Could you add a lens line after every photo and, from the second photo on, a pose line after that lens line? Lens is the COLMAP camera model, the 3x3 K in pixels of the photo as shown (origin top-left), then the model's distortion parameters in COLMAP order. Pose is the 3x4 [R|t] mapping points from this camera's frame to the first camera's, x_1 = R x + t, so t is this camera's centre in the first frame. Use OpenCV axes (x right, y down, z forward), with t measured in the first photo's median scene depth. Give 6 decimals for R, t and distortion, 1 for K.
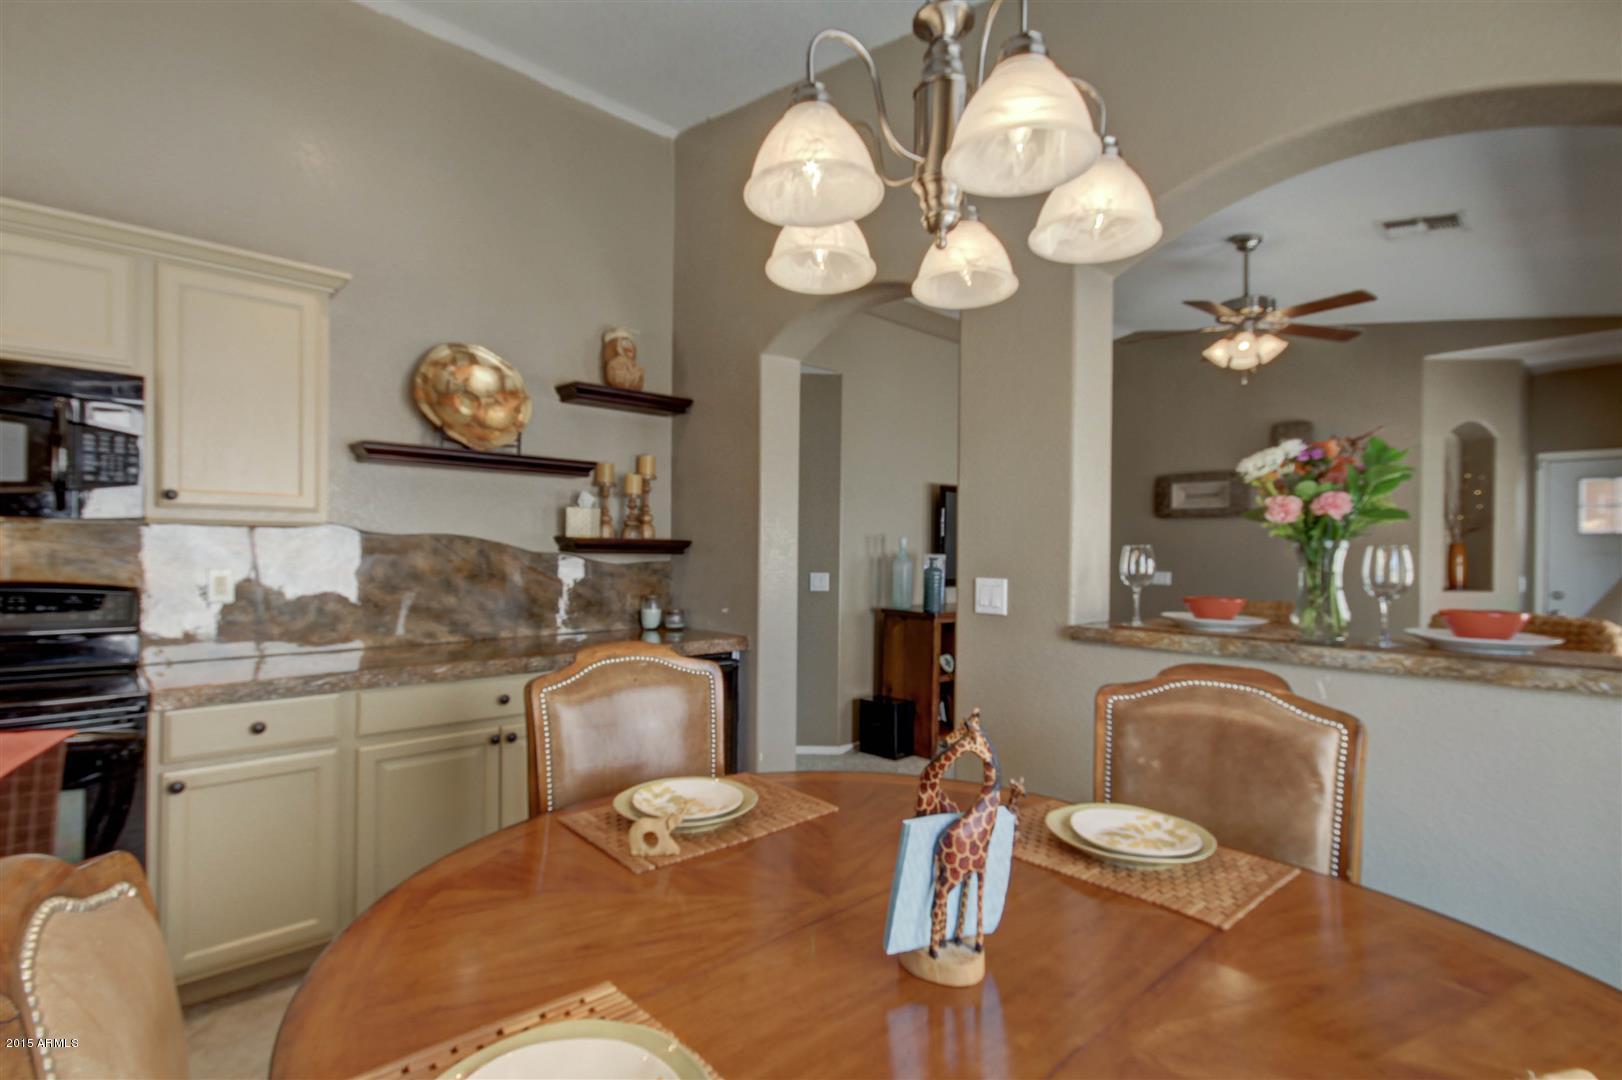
lens RADIAL K [[743.7, 0, 827.7], [0, 743.7, 546.3], [0, 0, 1]] dist [-0.001577, -0.001687]
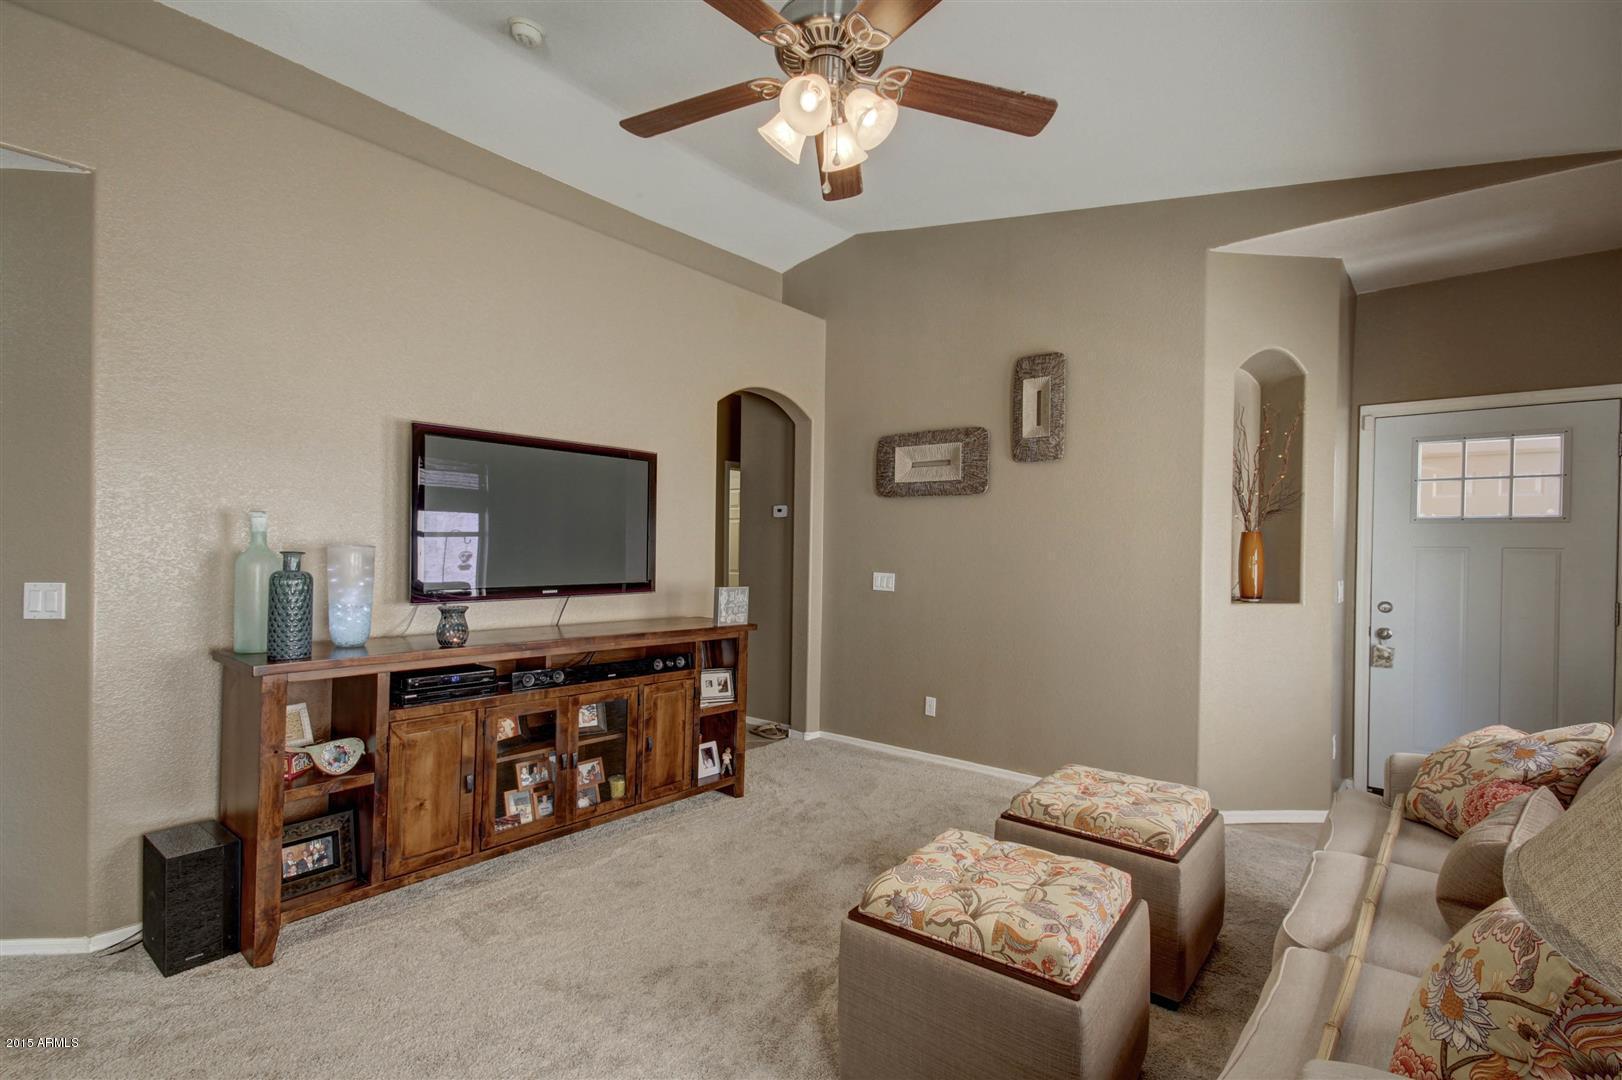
lens RADIAL K [[743.7, 0, 809.9], [0, 743.7, 542.3], [0, 0, 1]] dist [-0.001577, -0.001687]
pose [[0.990704, 0.004636, 0.135953, 0.359380], [-0.005187, 0.999980, 0.003694, 0.004621], [-0.135934, -0.004365, 0.990708, 0.389022]]
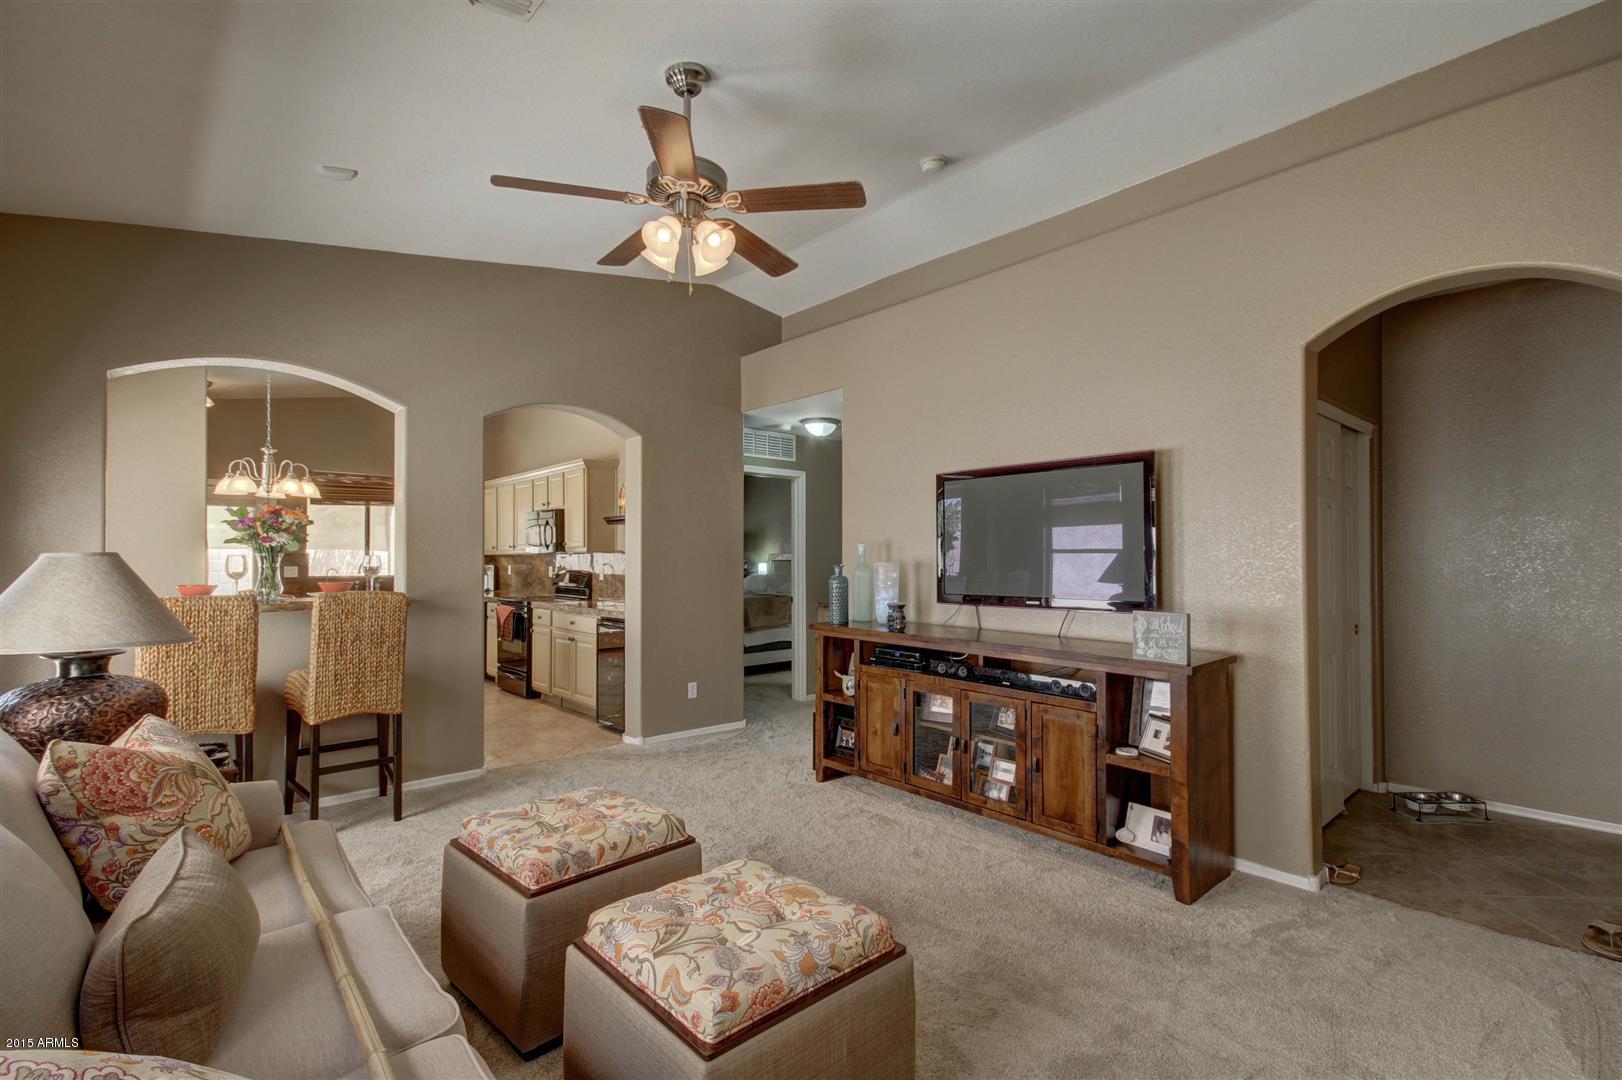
lens RADIAL K [[743.7, 0, 820.7], [0, 743.7, 545.7], [0, 0, 1]] dist [-0.001577, -0.001687]
pose [[0.004658, -0.025603, -0.999661, 1.135229], [0.011684, 0.999605, -0.025547, 0.016231], [0.999921, -0.011561, 0.004955, 1.026207]]
